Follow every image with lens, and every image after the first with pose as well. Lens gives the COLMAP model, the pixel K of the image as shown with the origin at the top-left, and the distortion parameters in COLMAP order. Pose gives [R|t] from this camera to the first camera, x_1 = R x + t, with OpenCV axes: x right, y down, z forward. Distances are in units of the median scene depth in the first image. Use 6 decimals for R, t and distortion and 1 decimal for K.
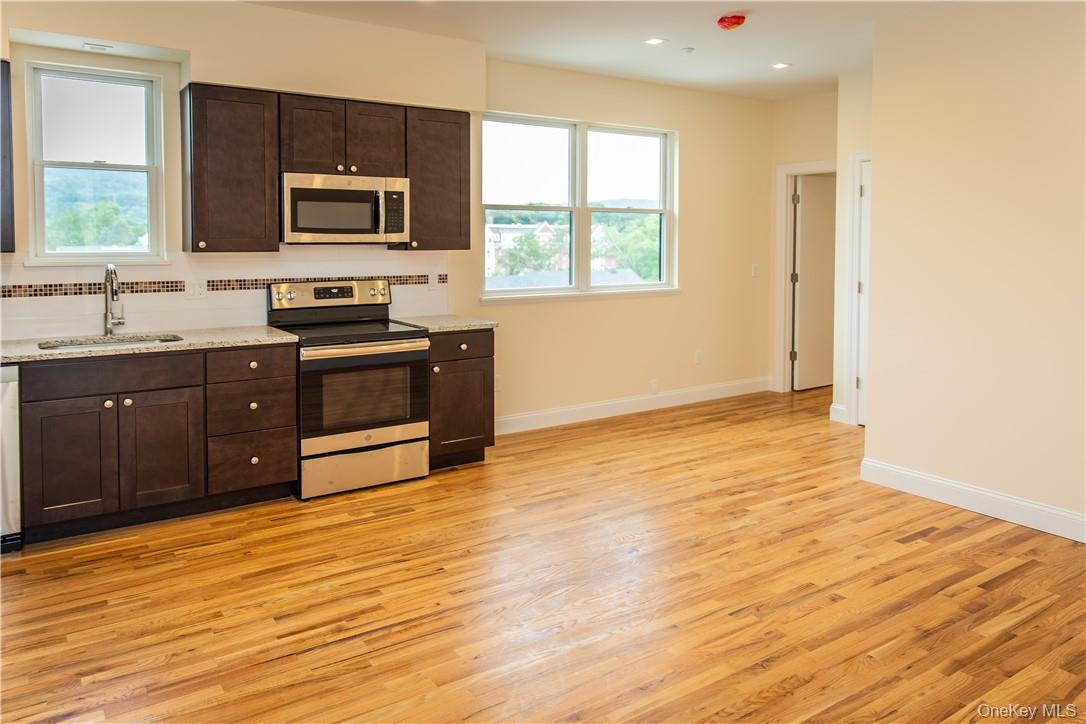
lens RADIAL K [[748.9, 0, 469.4], [0, 748.9, 361.4], [0, 0, 1]] dist [0.000508, 0.000082]
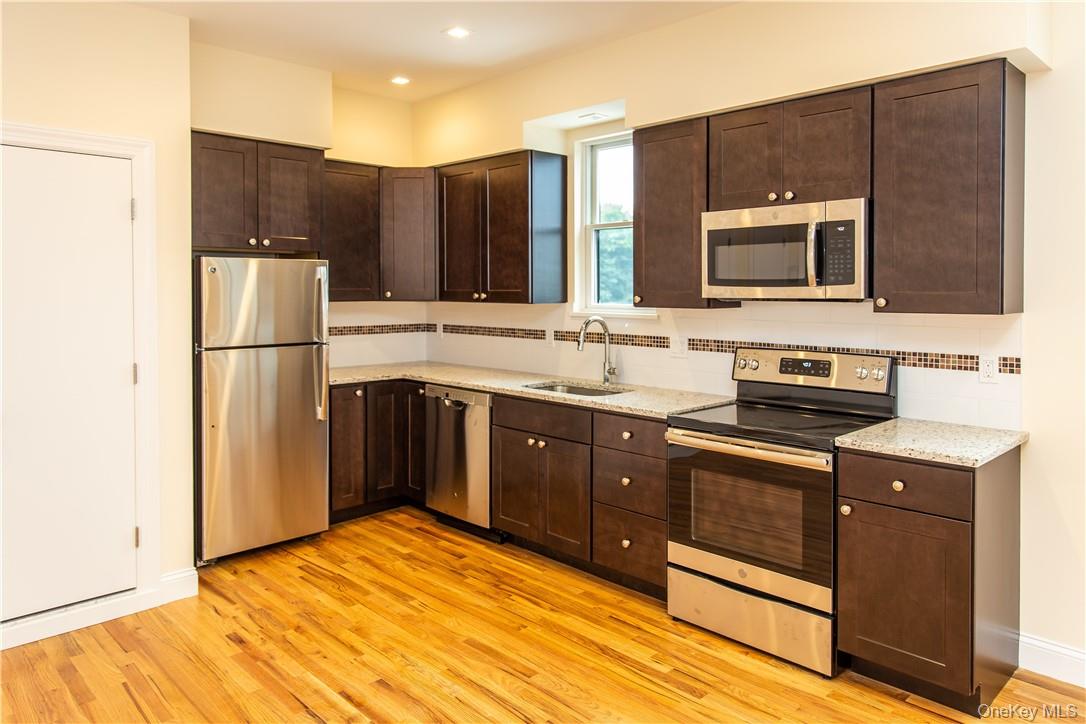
lens RADIAL K [[743.5, 0, 605.8], [0, 743.5, 361.4], [0, 0, 1]] dist [-0.000815, -0.000183]
pose [[0.252441, 0.092122, -0.963217, 0.510169], [-0.155369, 0.986400, 0.053620, -0.117667], [0.955057, 0.136118, 0.263320, 0.697460]]
